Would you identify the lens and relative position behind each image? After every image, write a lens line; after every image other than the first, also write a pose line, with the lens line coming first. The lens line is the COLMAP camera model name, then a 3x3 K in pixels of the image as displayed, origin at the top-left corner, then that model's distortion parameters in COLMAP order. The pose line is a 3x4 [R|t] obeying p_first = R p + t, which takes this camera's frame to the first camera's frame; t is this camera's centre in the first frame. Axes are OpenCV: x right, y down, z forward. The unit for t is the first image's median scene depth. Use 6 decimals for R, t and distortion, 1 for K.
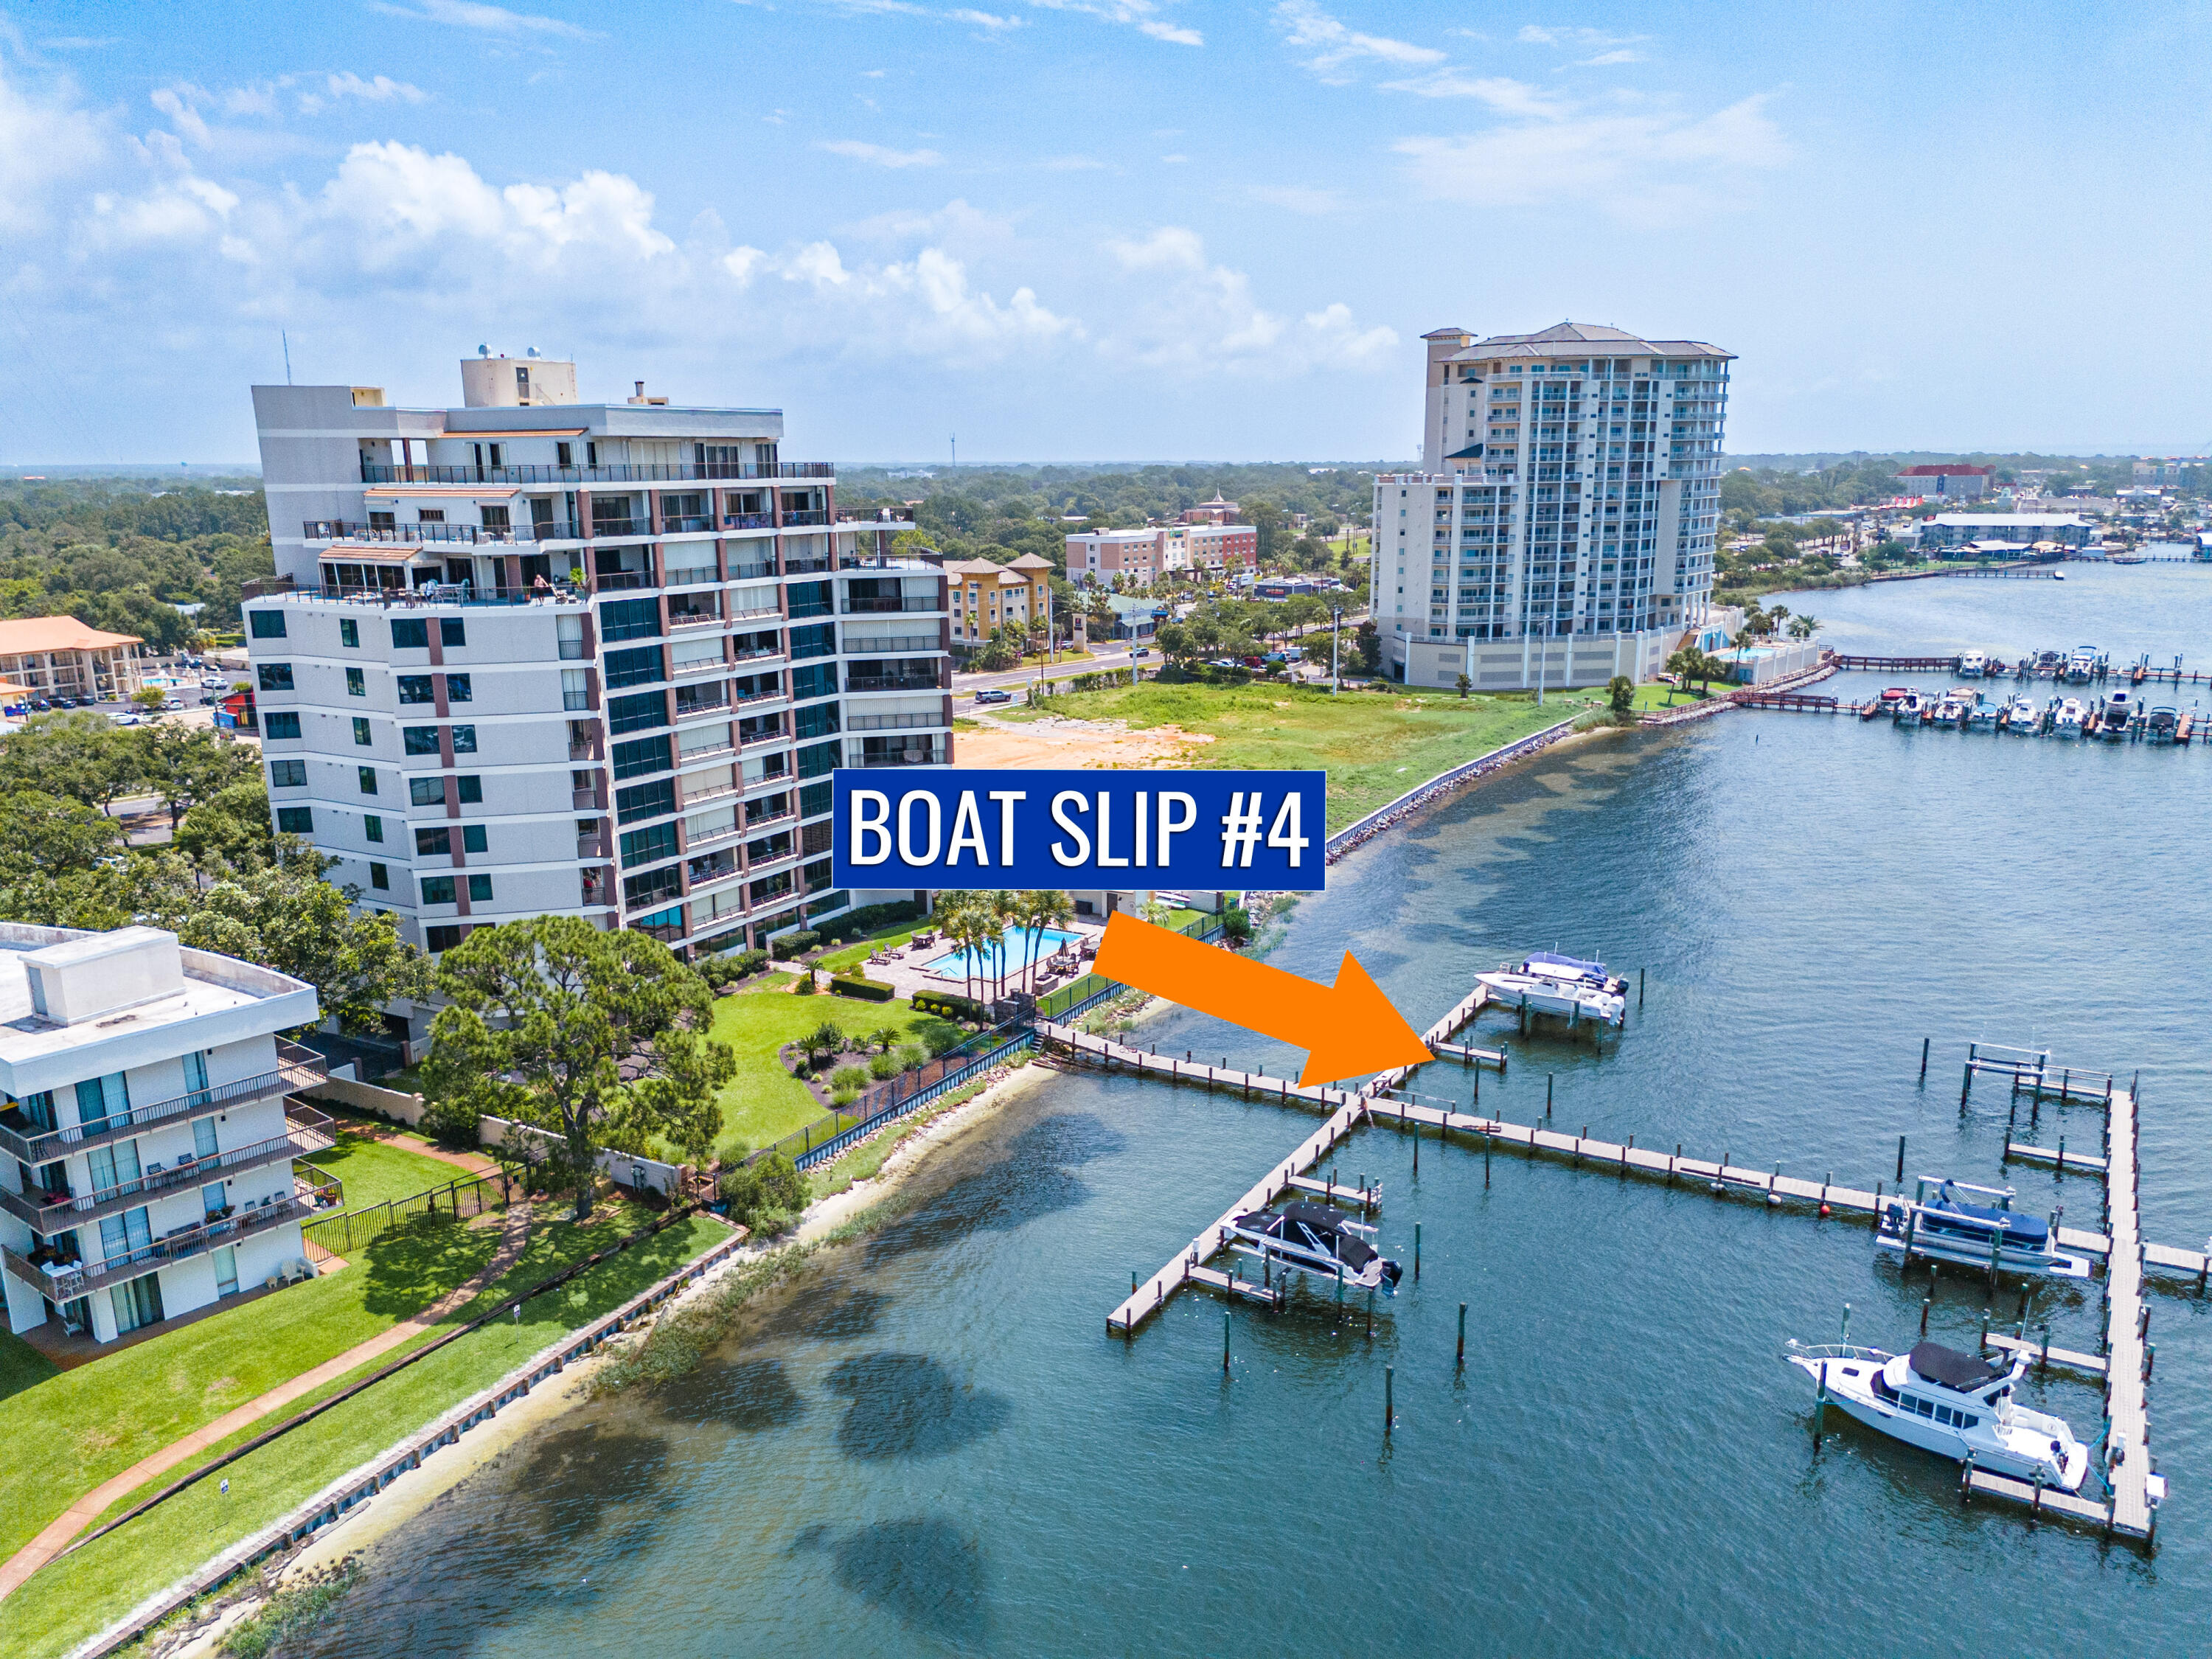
lens RADIAL K [[1539.7, 0, 1114.1], [0, 1539.7, 820.5], [0, 0, 1]] dist [0.014228, -0.001392]
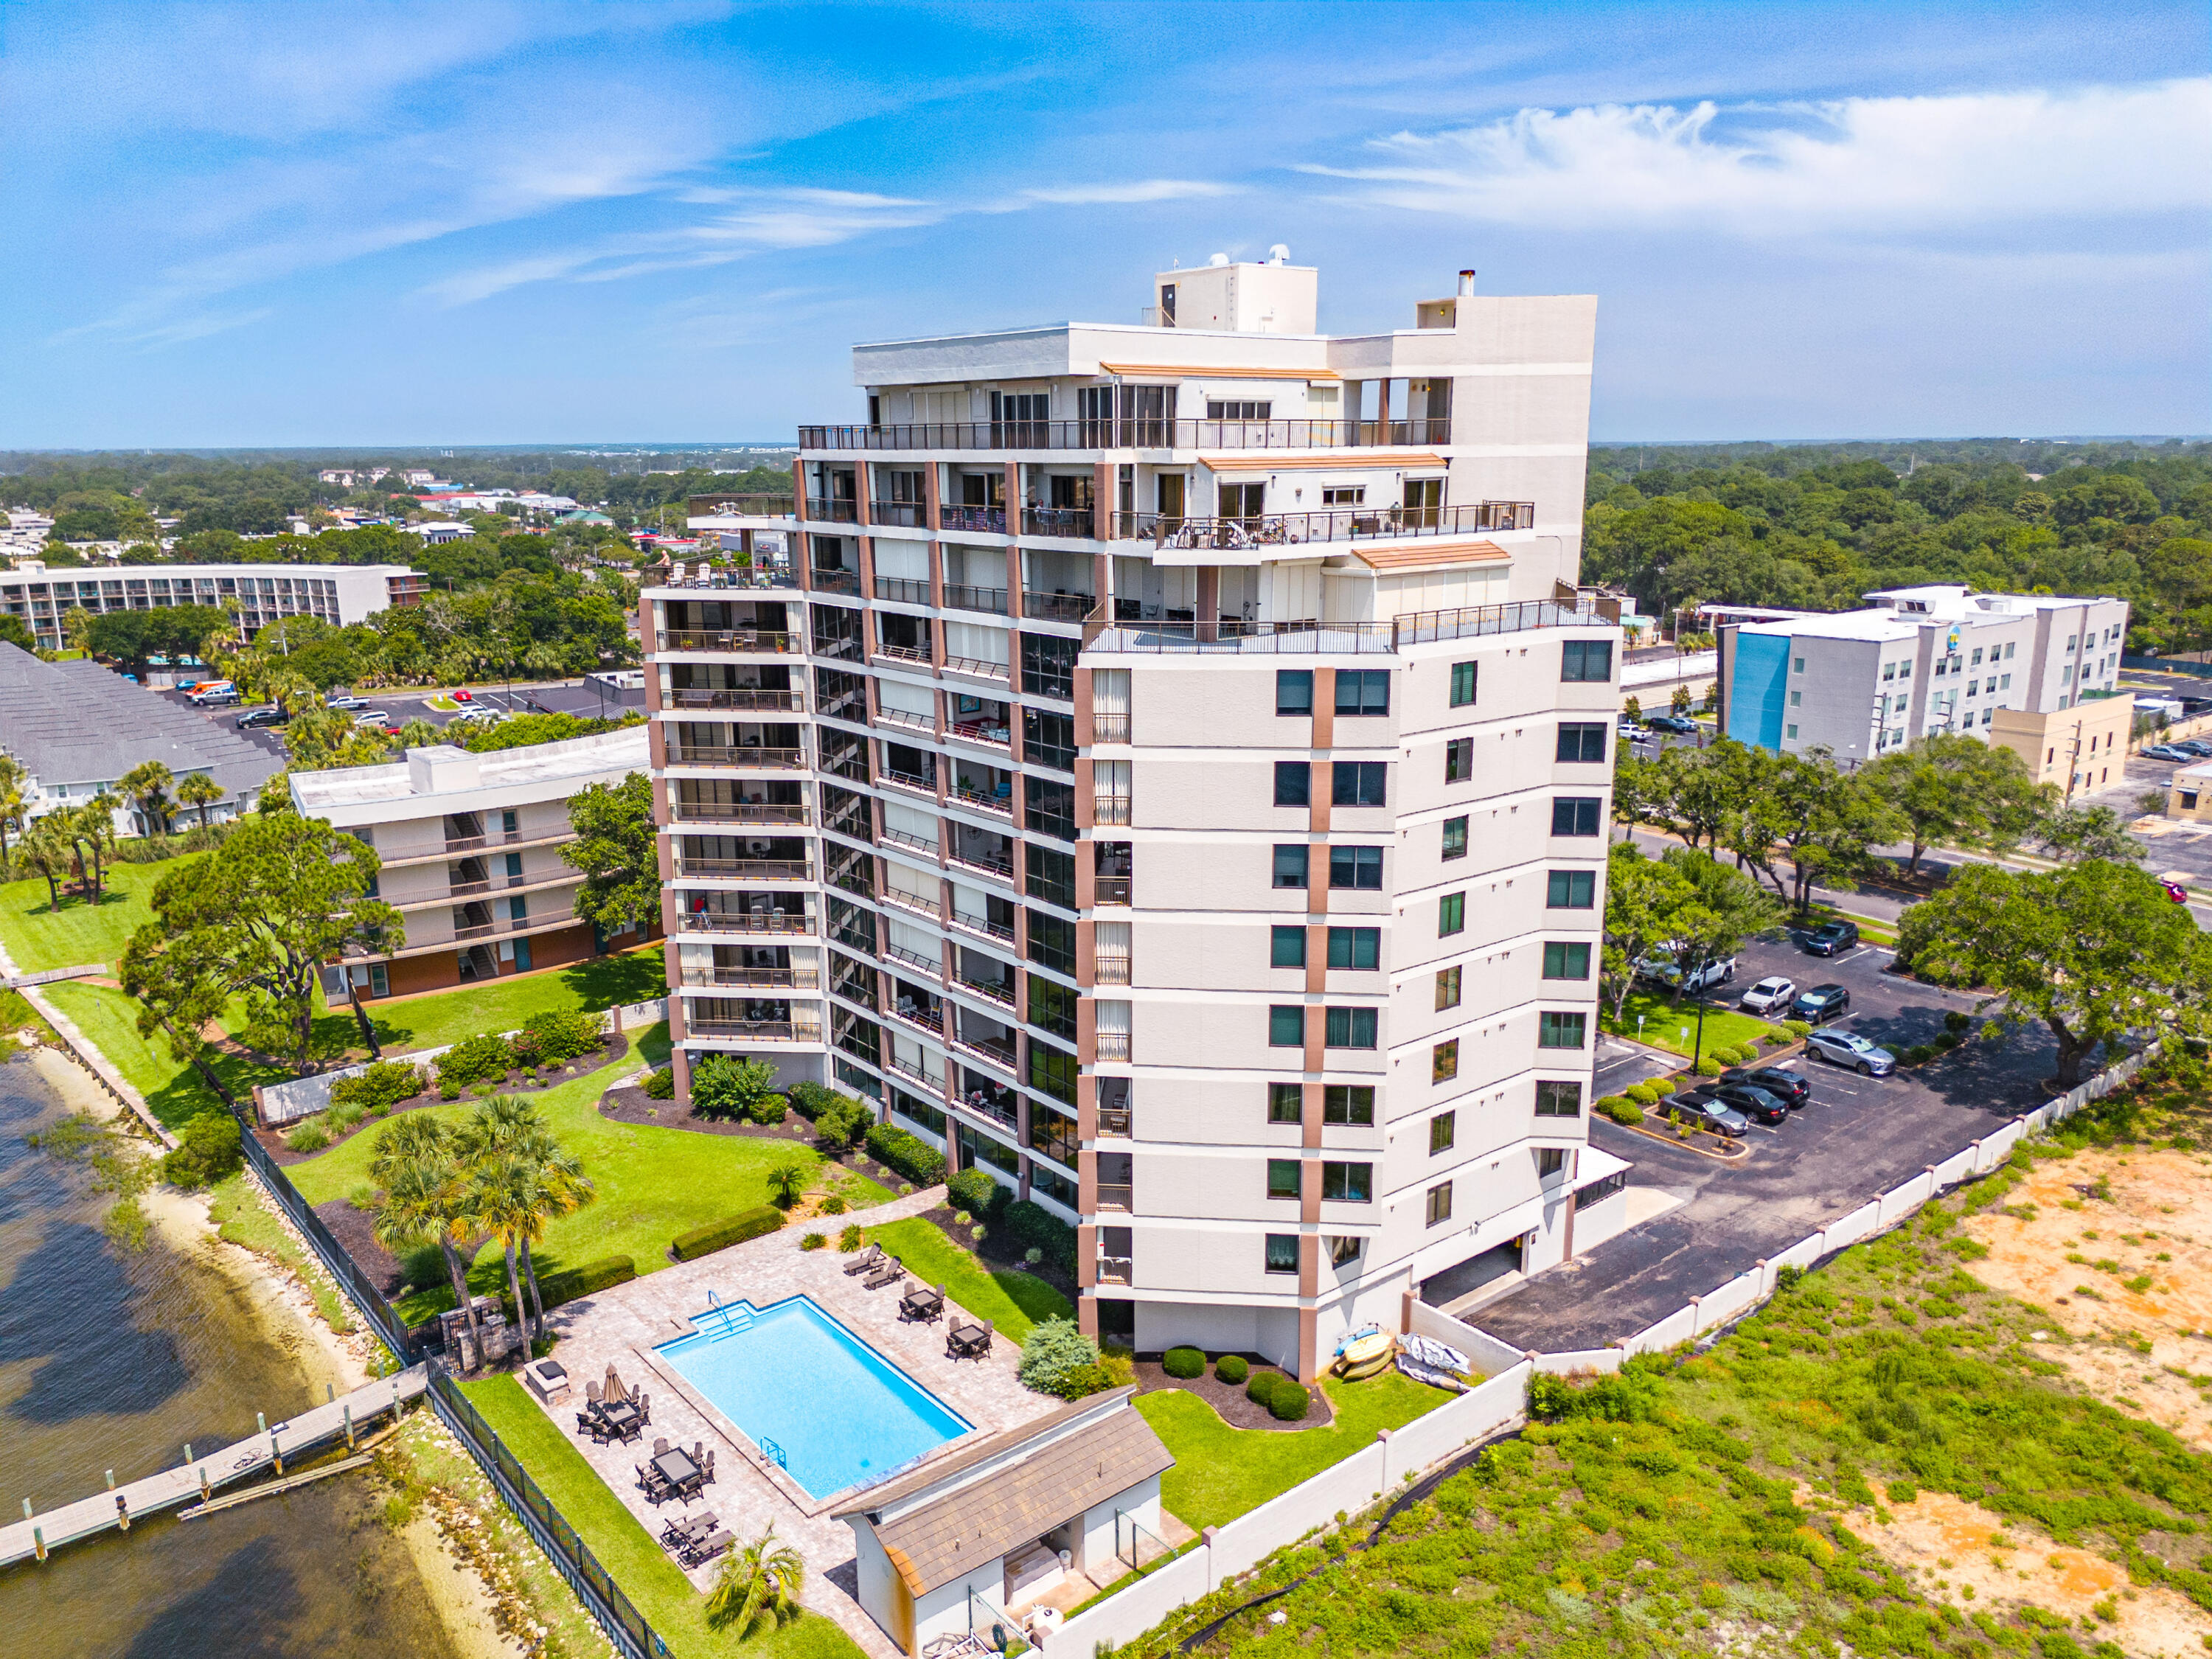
lens RADIAL K [[1539.7, 0, 1015.2], [0, 1539.7, 824.2], [0, 0, 1]] dist [0.014228, -0.001392]
pose [[-0.318644, 0.242789, -0.916253, 0.345074], [-0.202185, 0.926984, 0.315946, -0.276382], [0.926060, 0.285927, -0.246290, 1.194216]]
